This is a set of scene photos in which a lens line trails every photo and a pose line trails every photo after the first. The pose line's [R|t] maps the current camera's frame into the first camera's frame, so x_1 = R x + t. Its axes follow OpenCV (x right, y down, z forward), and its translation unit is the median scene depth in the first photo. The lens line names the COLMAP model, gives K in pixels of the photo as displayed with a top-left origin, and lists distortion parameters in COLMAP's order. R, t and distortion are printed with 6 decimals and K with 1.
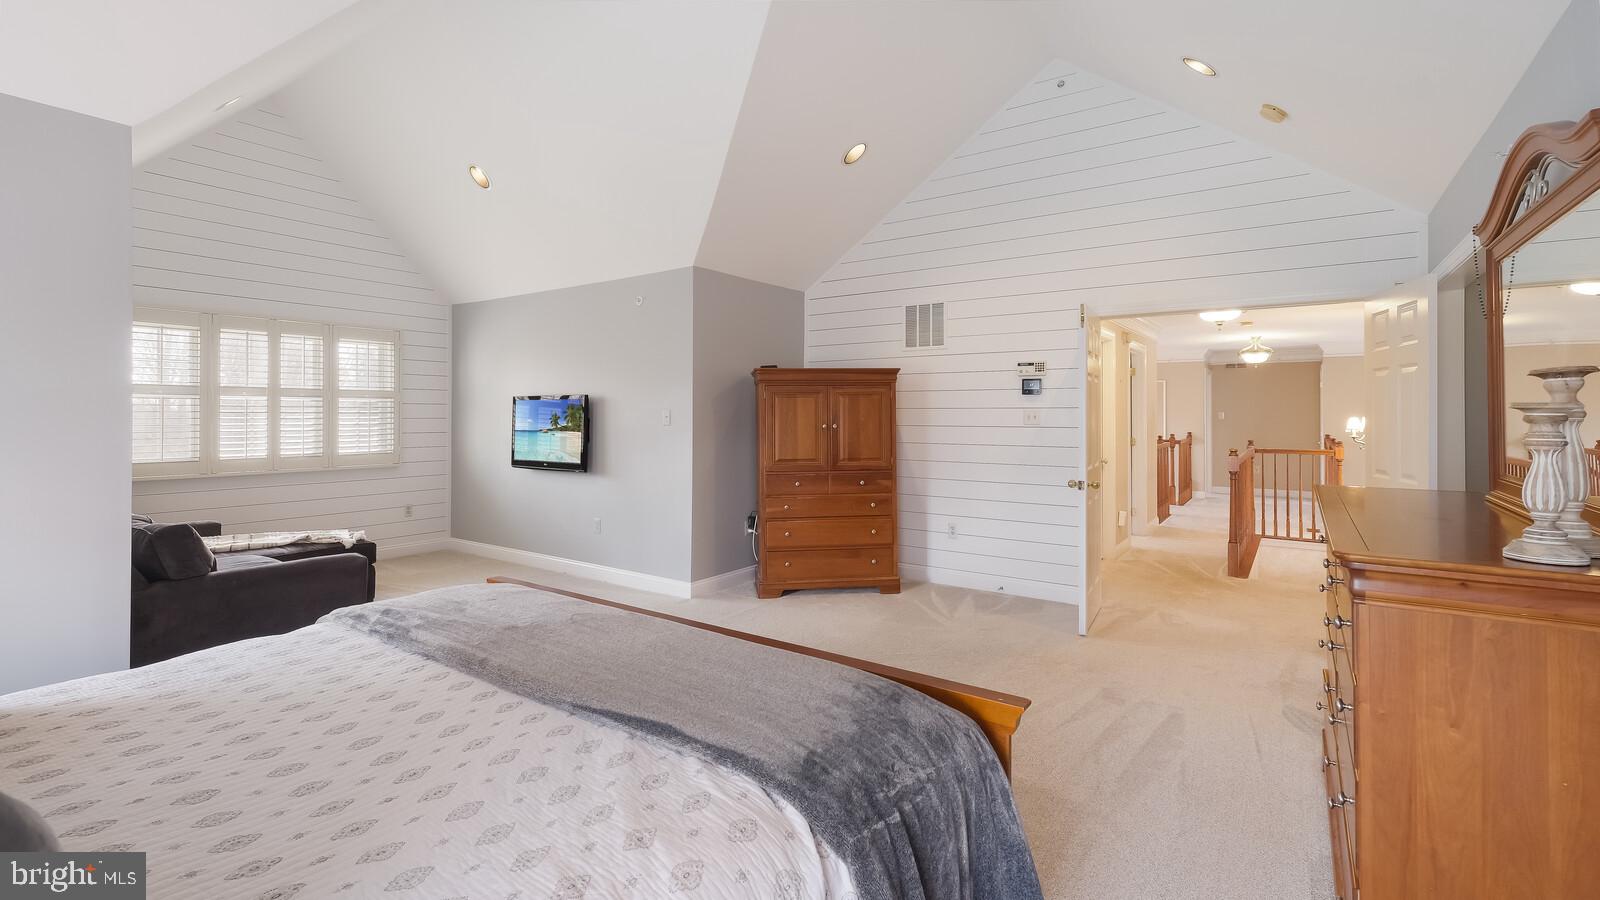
lens RADIAL K [[711.1, 0, 792.5], [0, 711.1, 411.8], [0, 0, 1]] dist [0.001277, 0.000089]
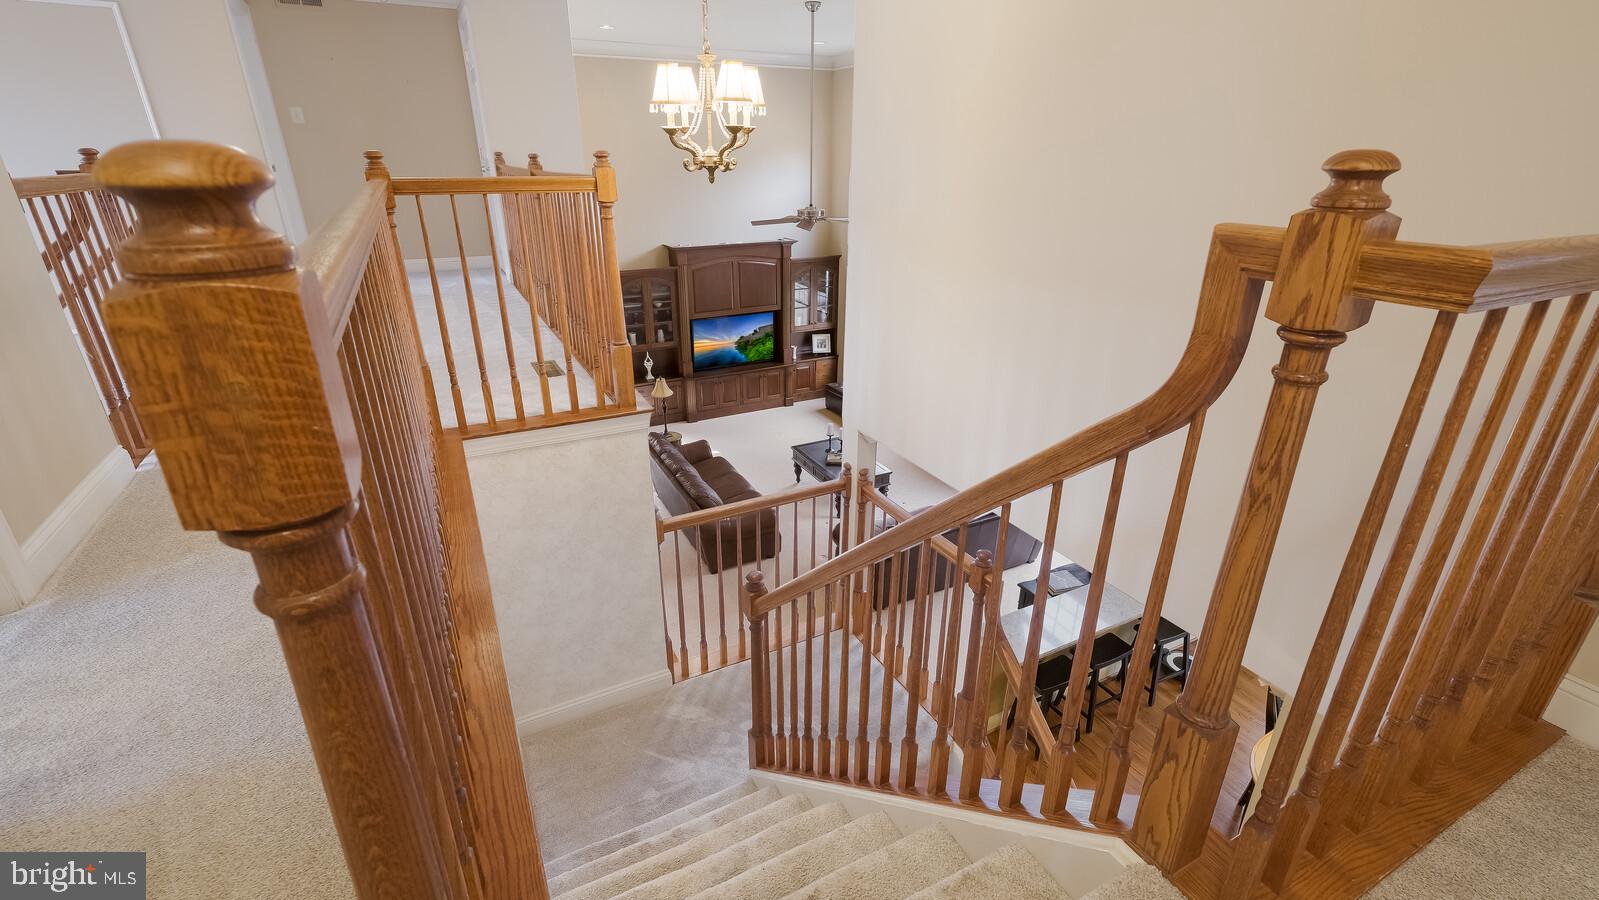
lens RADIAL K [[710.7, 0, 797.2], [0, 710.7, 448.5], [0, 0, 1]] dist [0.001277, 0.000089]
pose [[0.457089, -0.354136, 0.815878, 0.333788], [0.000186, 0.917352, 0.398077, 0.026831], [-0.889421, -0.181805, 0.419377, 0.528685]]
